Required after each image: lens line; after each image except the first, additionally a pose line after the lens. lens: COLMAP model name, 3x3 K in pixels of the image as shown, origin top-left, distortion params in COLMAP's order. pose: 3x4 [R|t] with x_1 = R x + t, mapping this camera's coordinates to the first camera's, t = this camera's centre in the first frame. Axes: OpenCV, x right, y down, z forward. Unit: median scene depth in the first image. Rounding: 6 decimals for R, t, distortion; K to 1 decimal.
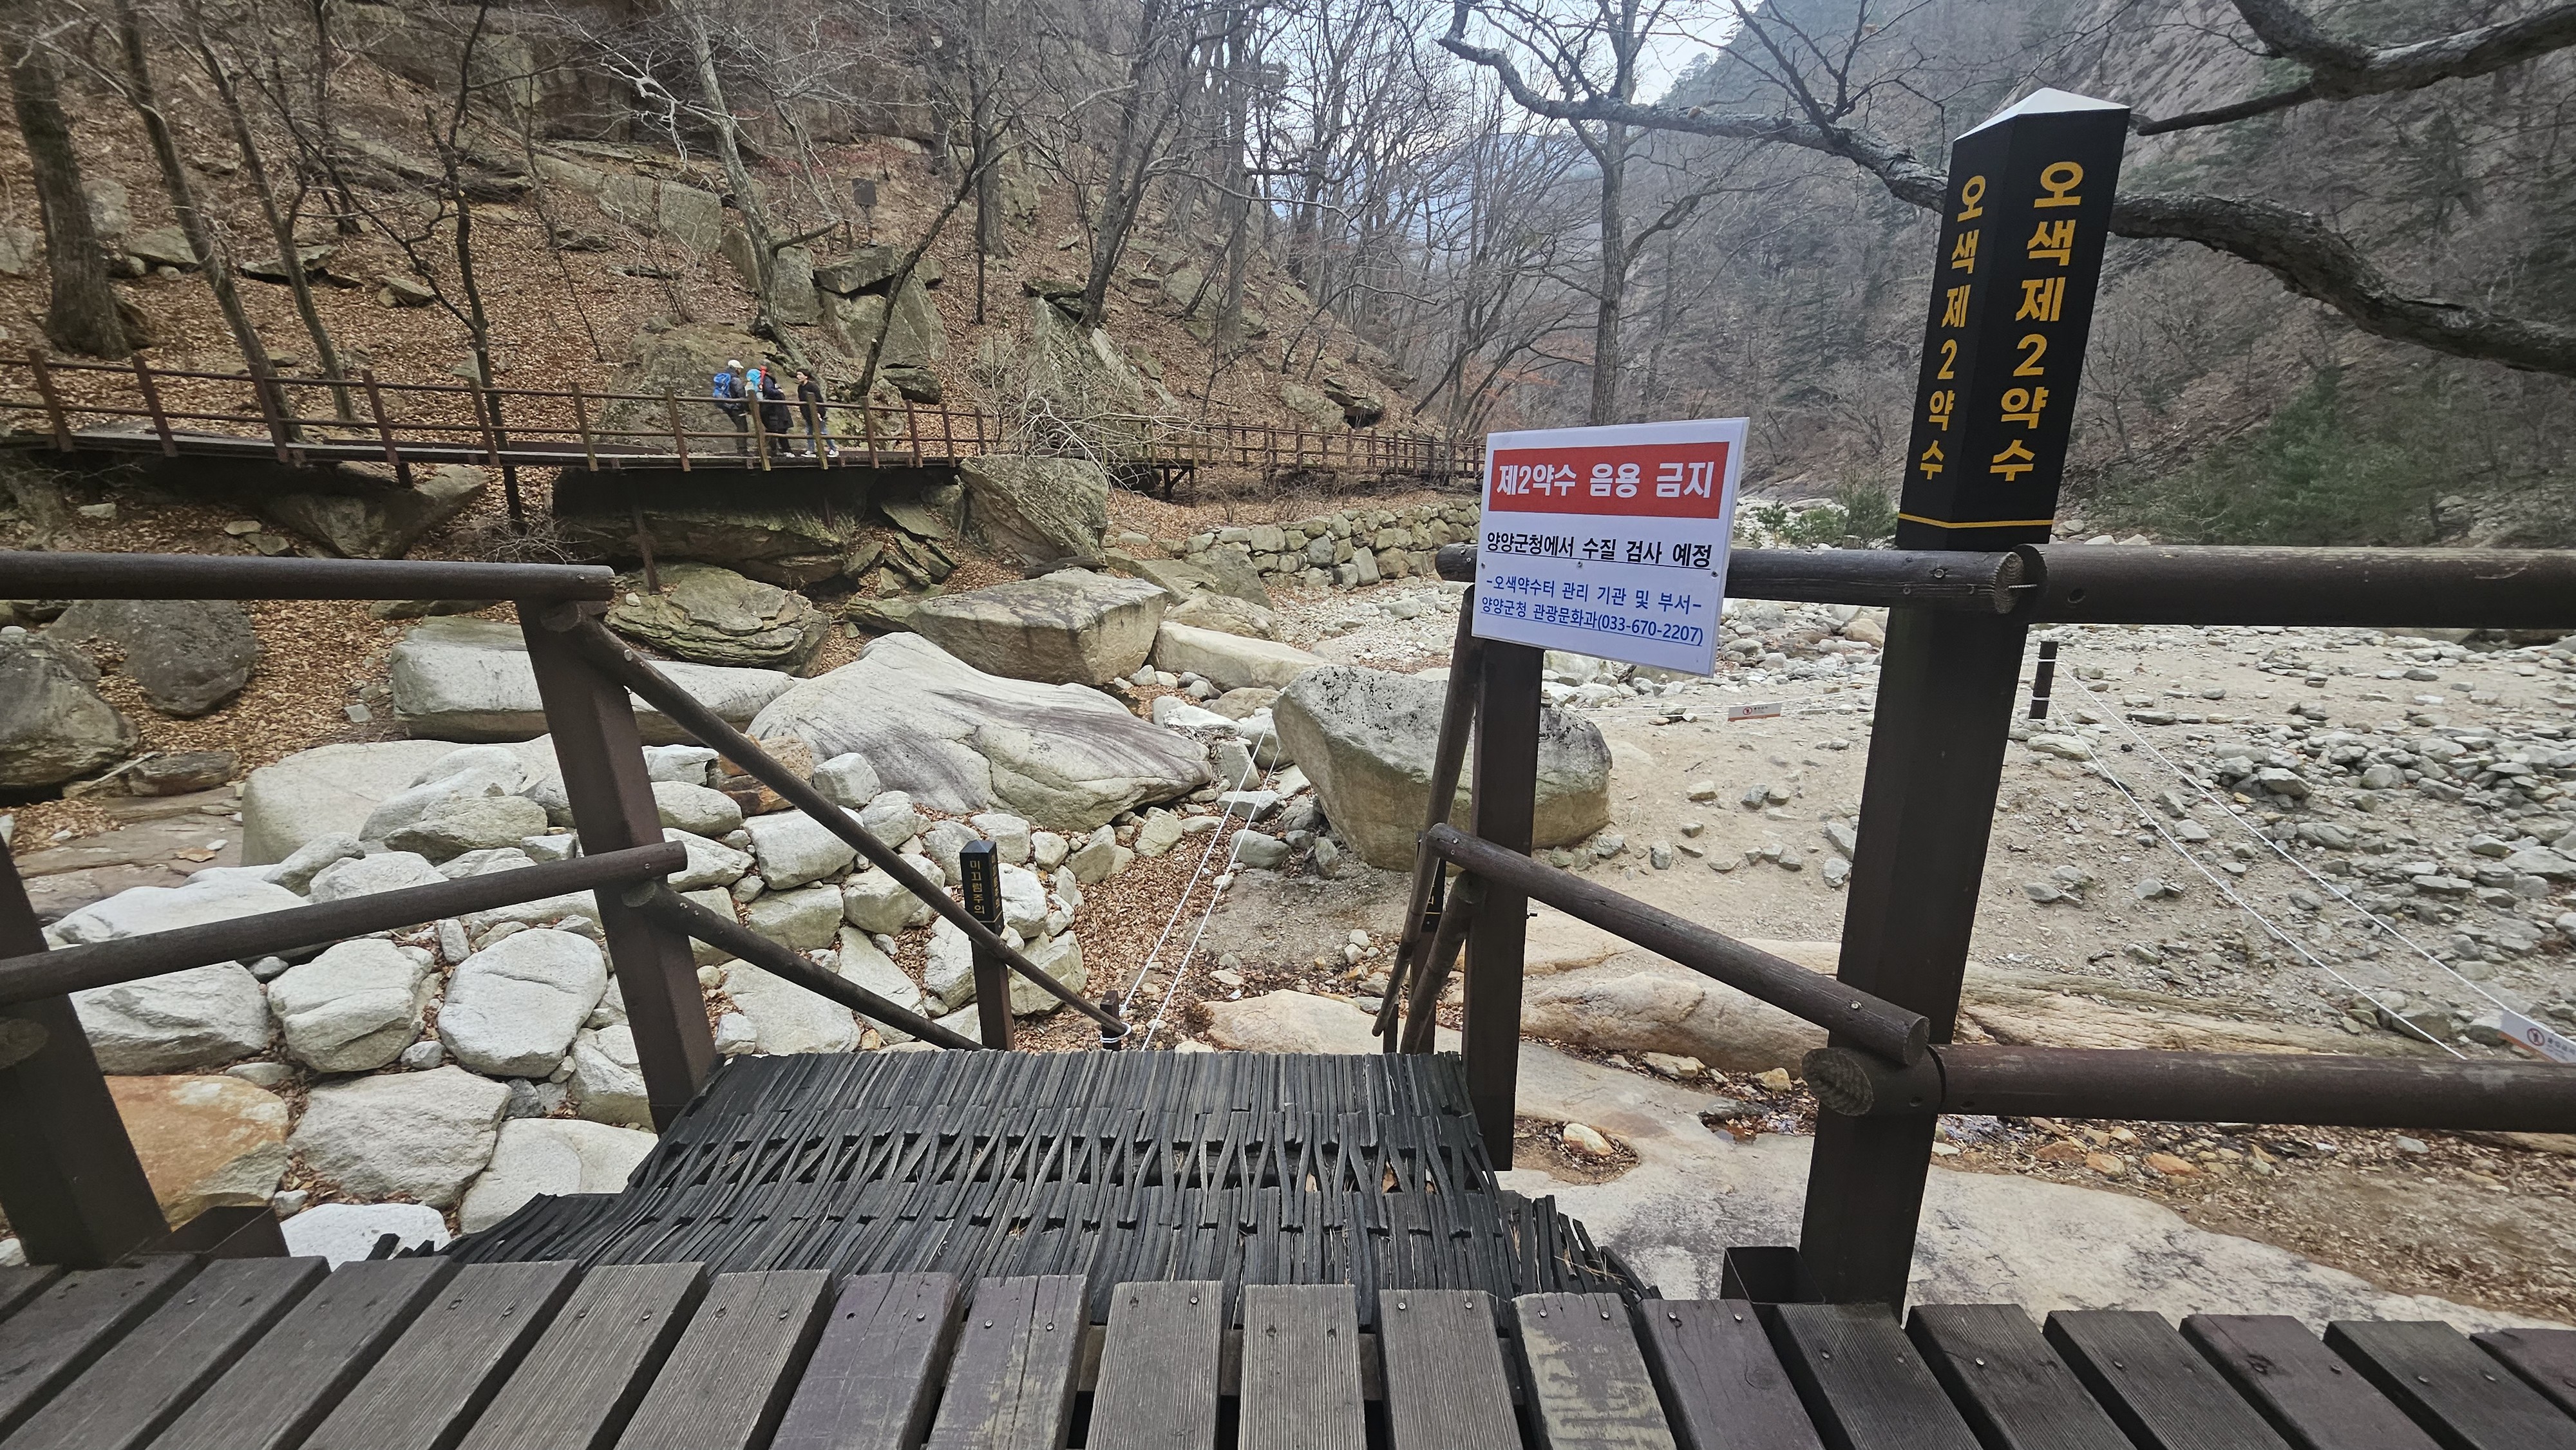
lens RADIAL K [[1039.9, 0, 1288.0], [0, 1039.9, 725.0], [0, 0, 1]] dist [0.000939, 0.000178]
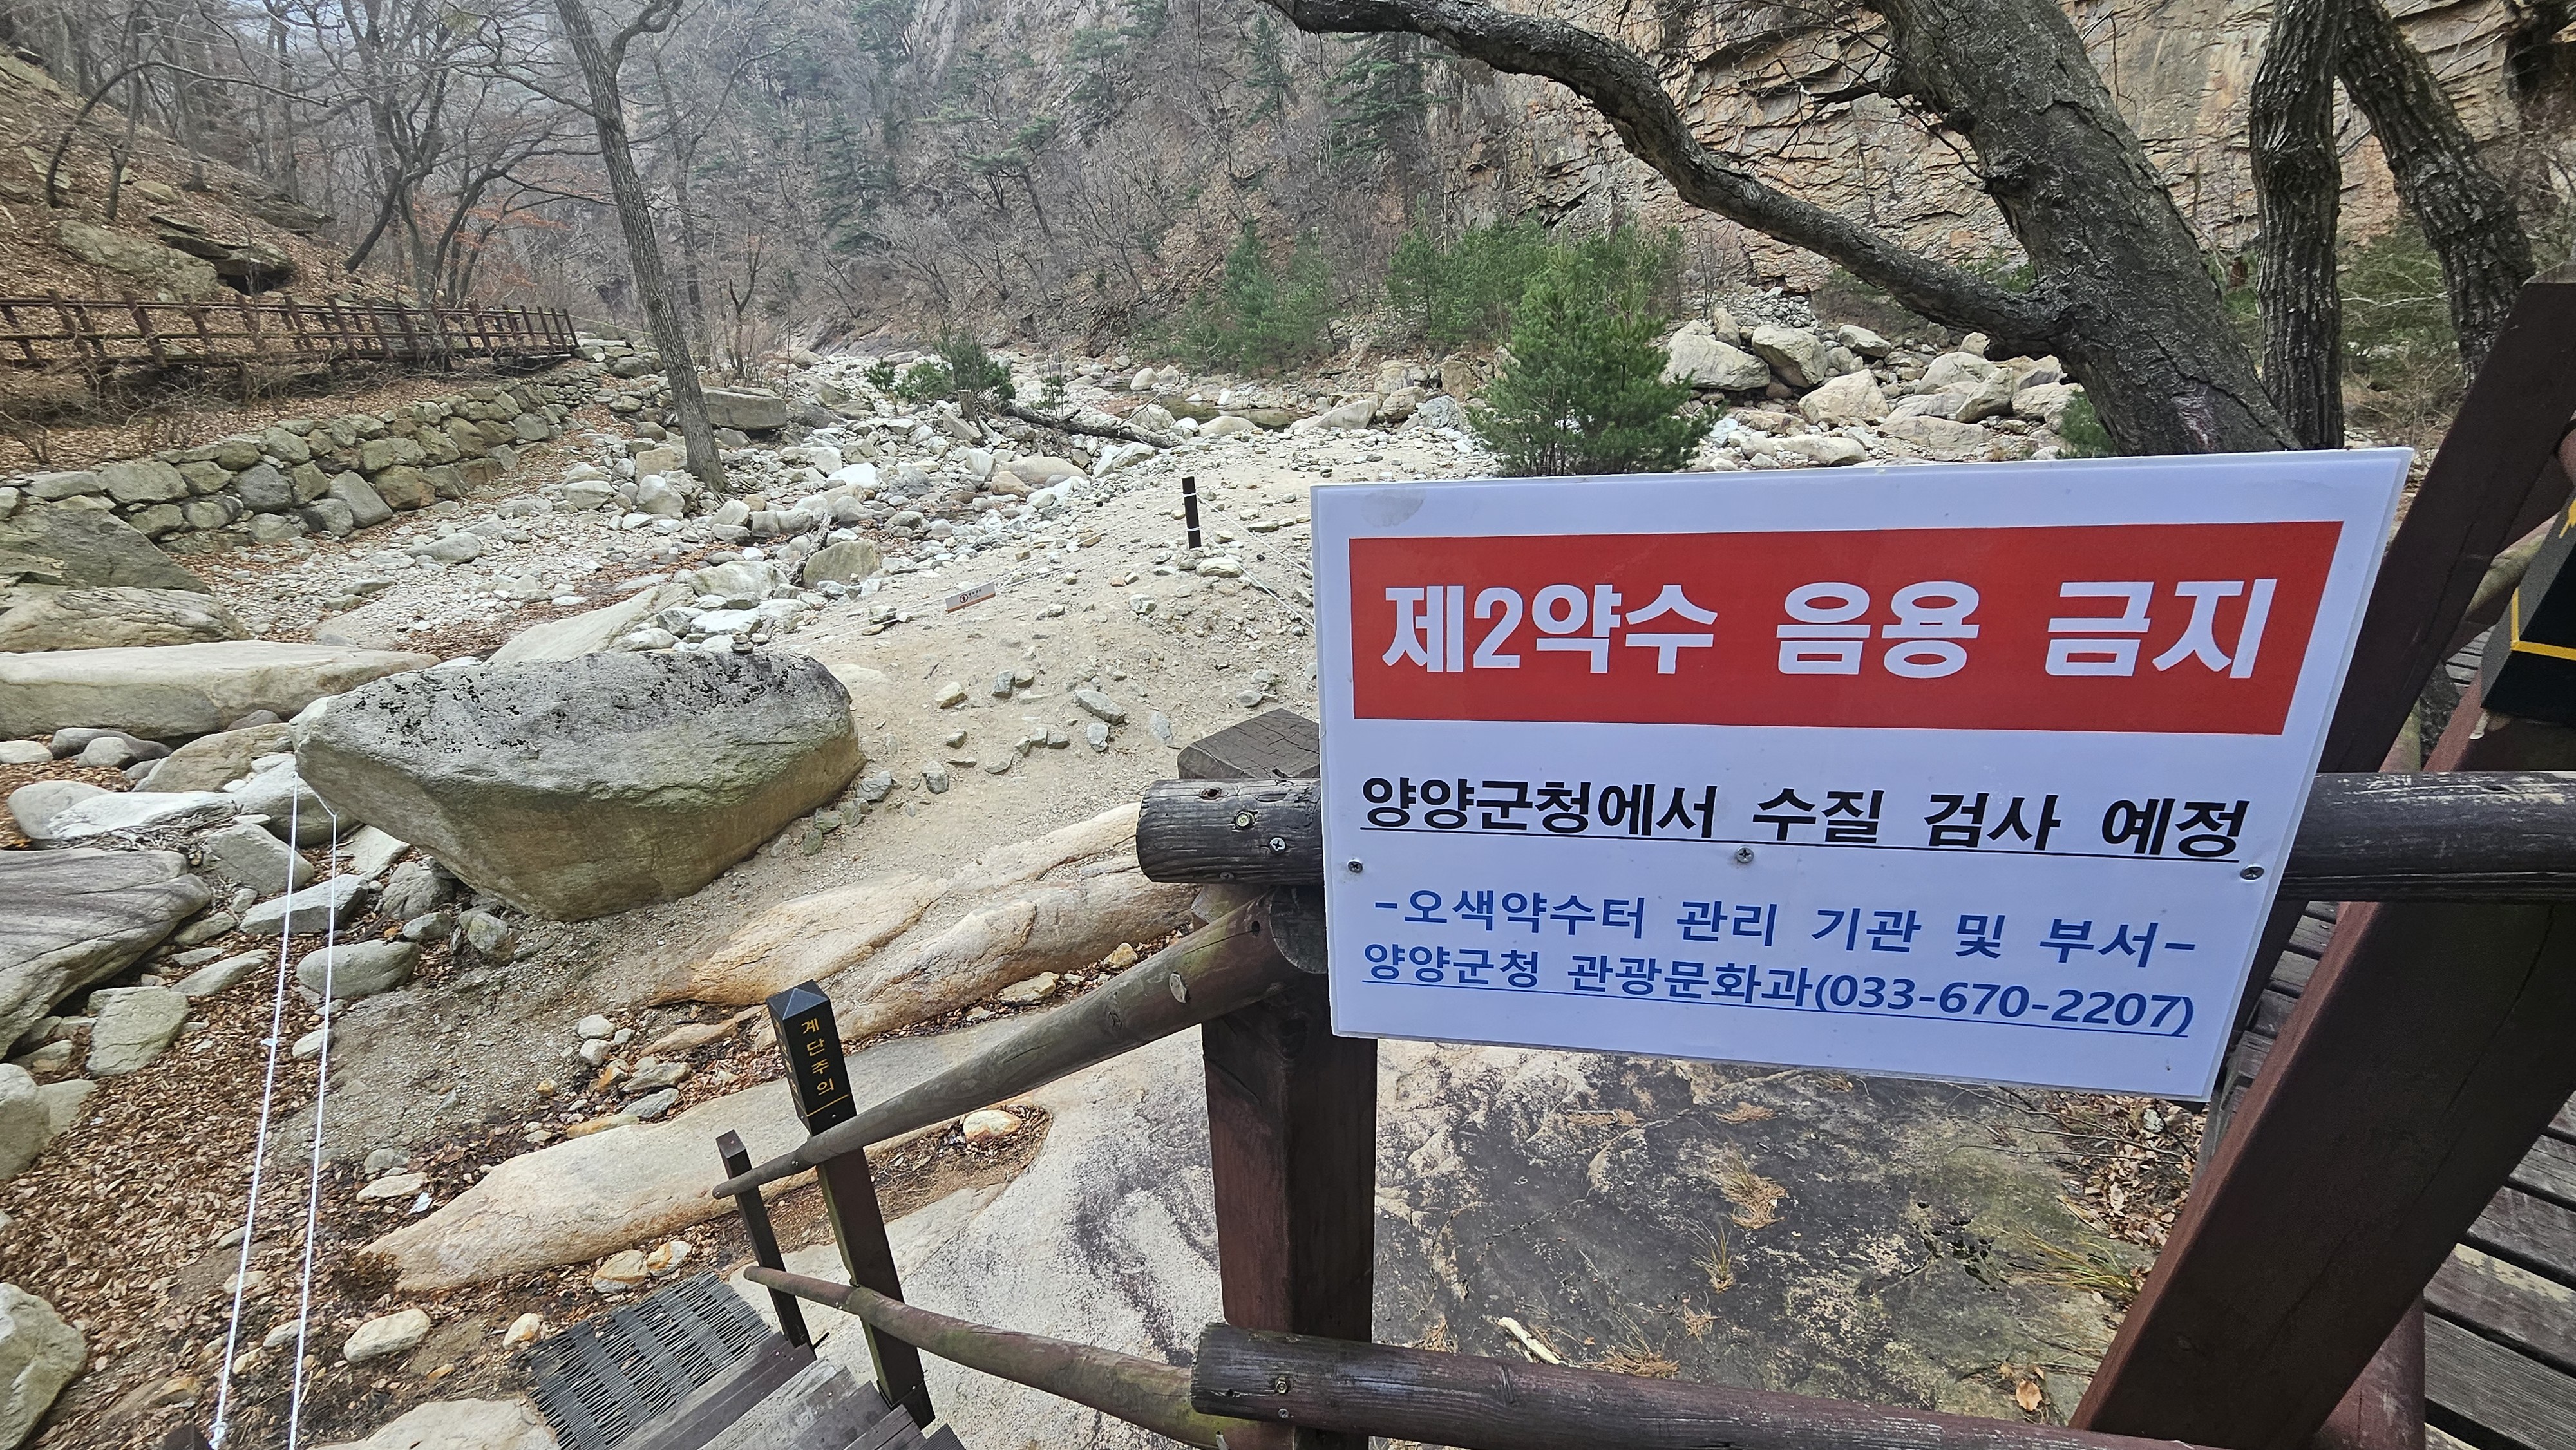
lens RADIAL K [[1007.9, 0, 1288.0], [0, 1007.9, 725.0], [0, 0, 1]] dist [0.006636, -0.004641]
pose [[0.677043, -0.317490, 0.663938, -0.005257], [0.221050, 0.948231, 0.228024, -0.042797], [-0.701961, -0.007618, 0.712174, 0.119729]]
